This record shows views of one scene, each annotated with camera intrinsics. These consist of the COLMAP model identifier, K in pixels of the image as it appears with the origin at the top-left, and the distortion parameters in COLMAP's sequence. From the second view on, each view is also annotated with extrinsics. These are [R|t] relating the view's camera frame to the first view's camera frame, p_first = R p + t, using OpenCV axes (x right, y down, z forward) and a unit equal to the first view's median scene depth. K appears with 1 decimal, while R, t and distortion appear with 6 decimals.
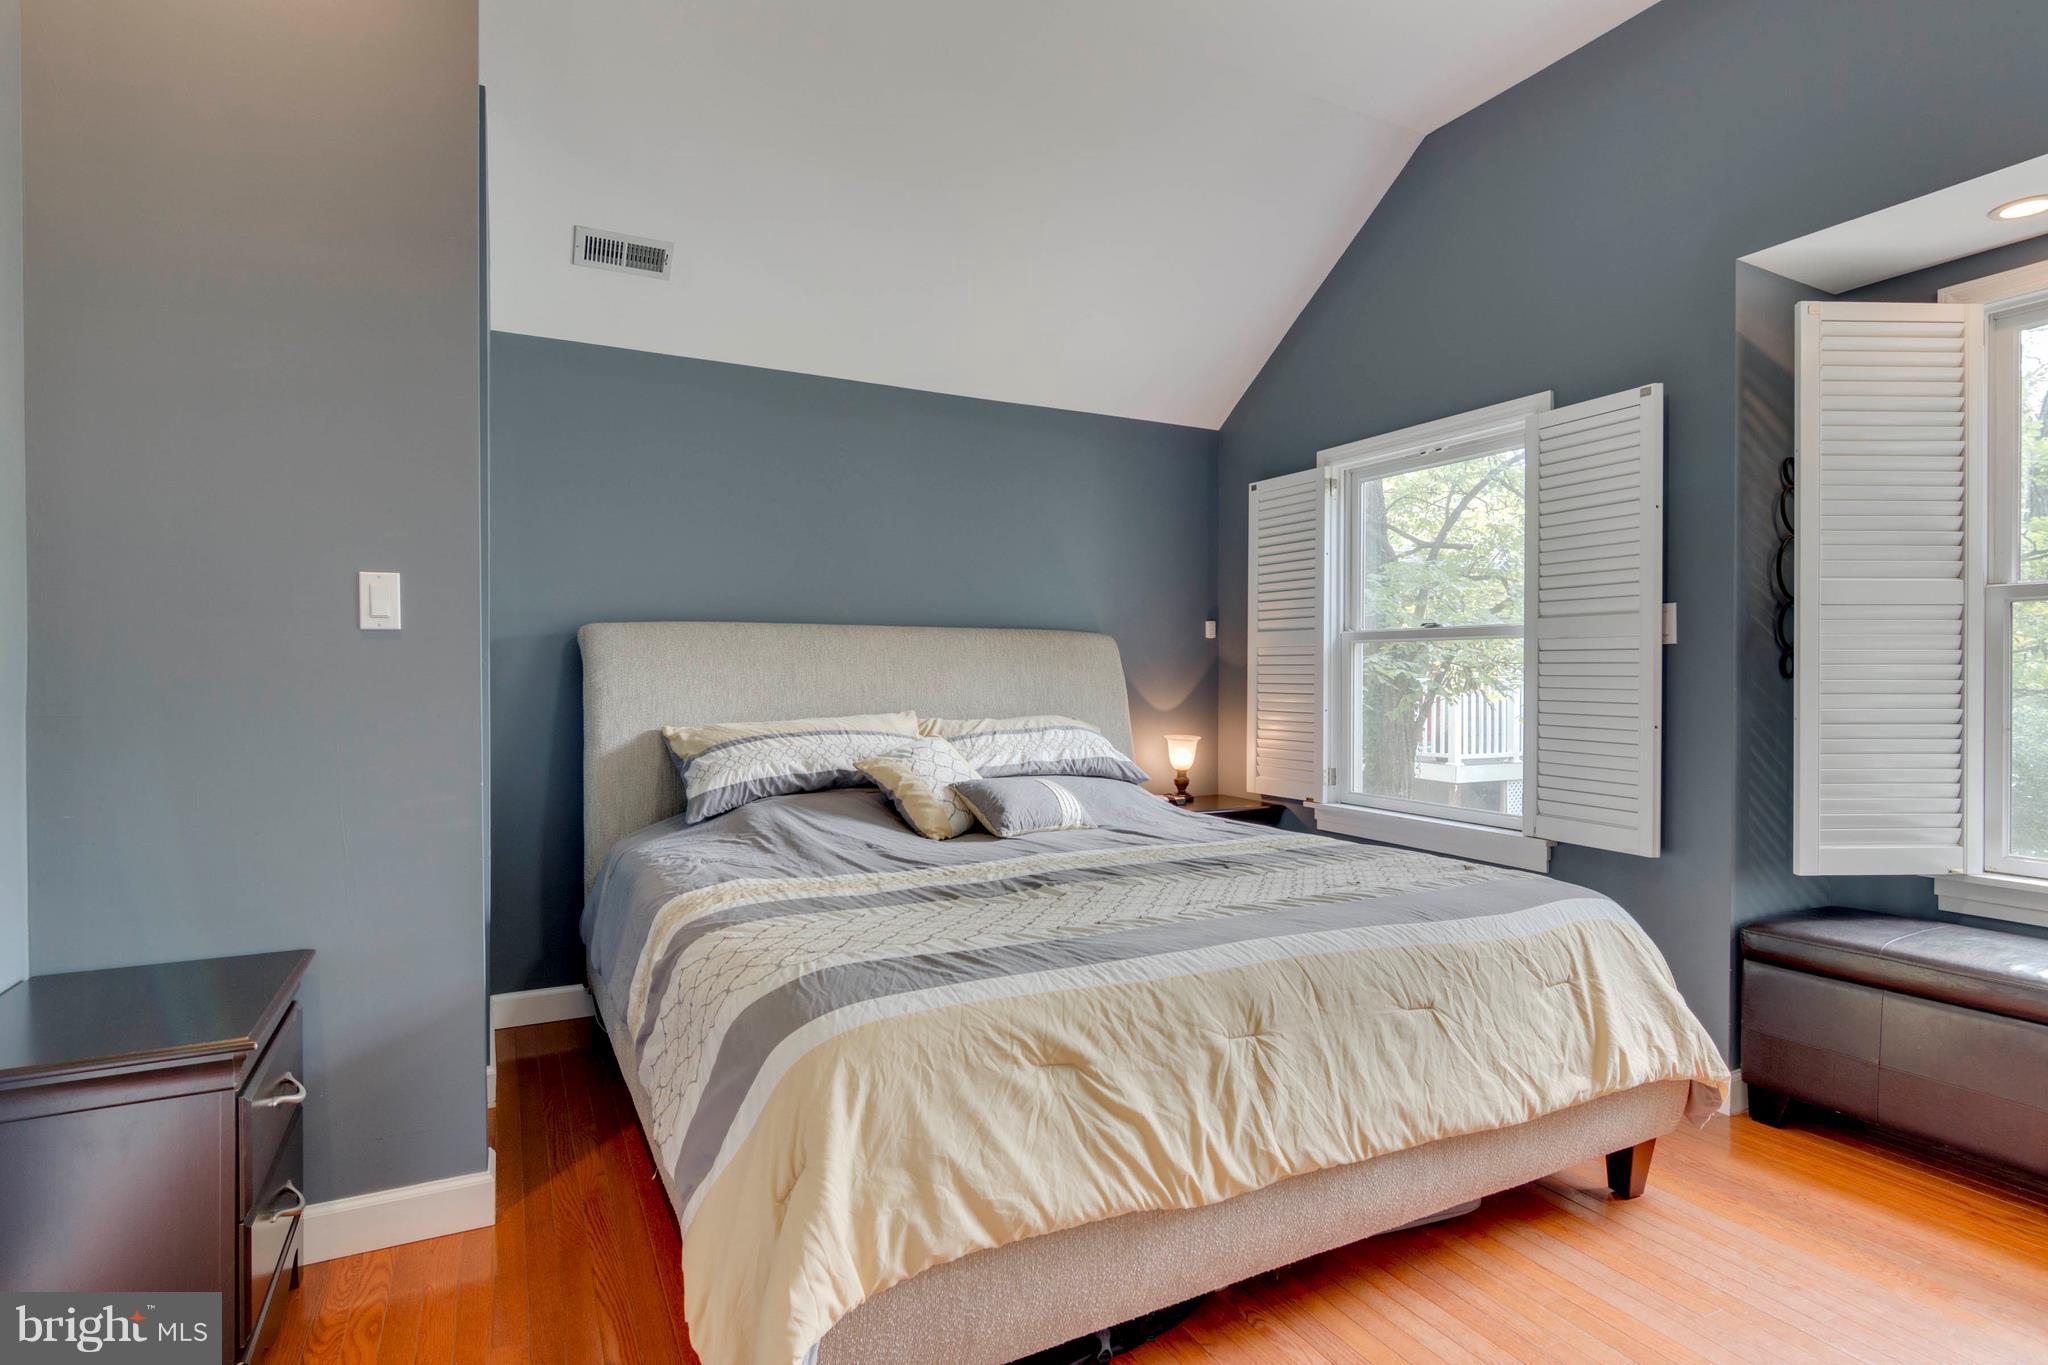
lens RADIAL K [[1025.9, 0, 1014.8], [0, 1025.9, 679.3], [0, 0, 1]] dist [-0.001554, 0.002135]
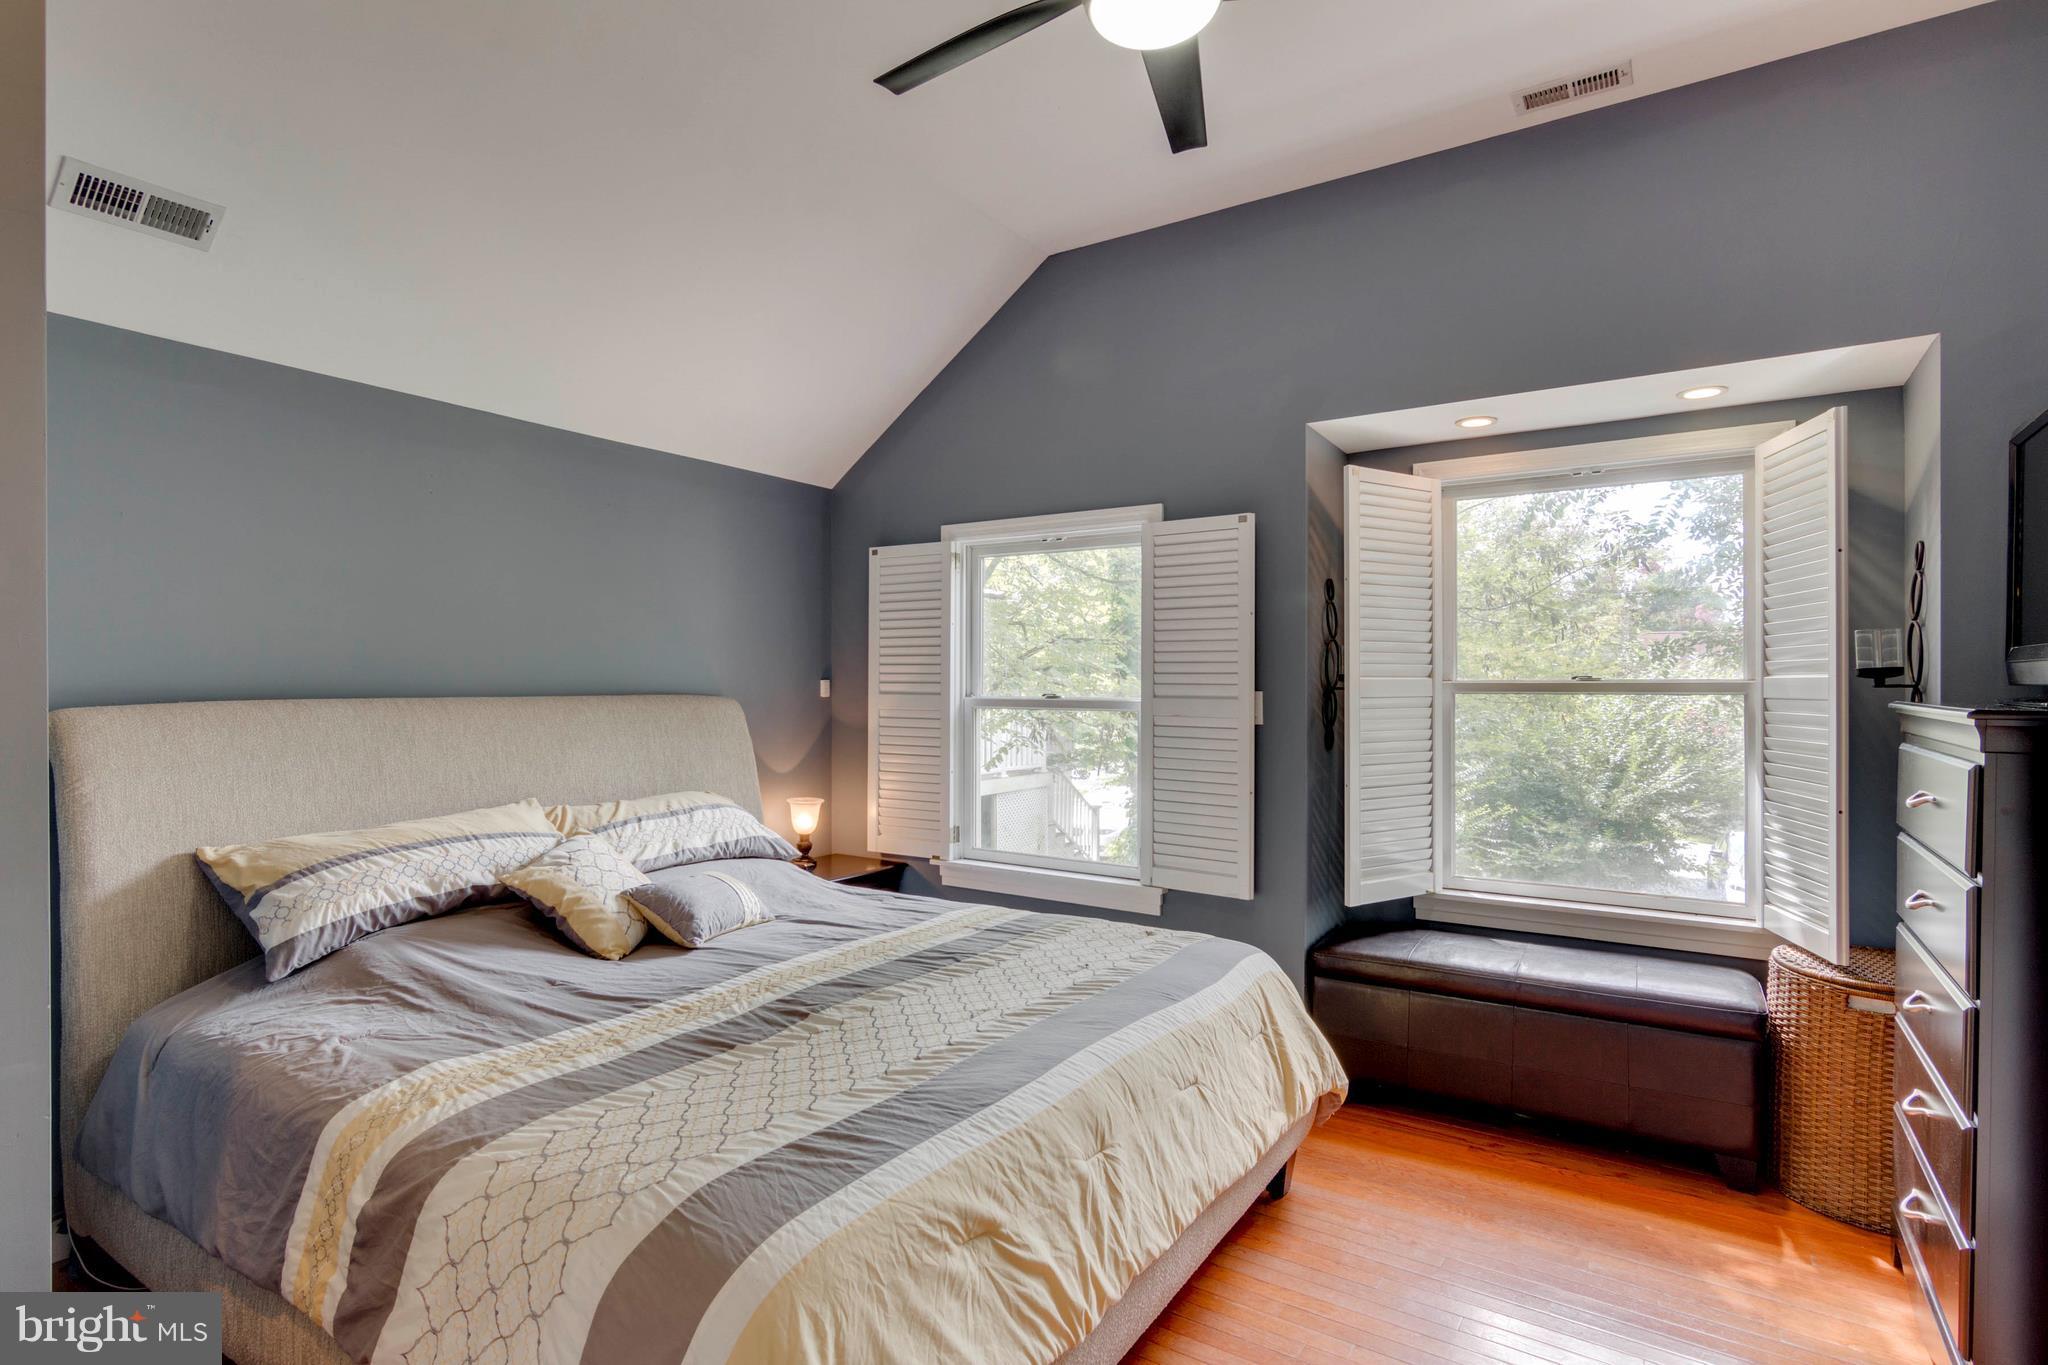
lens RADIAL K [[1025.9, 0, 1014.8], [0, 1025.9, 679.3], [0, 0, 1]] dist [-0.001554, 0.002135]
pose [[0.872341, 0.001246, 0.488897, -0.209506], [0.002267, 0.999976, -0.006593, -0.077822], [-0.488893, 0.006860, 0.872317, 0.064254]]
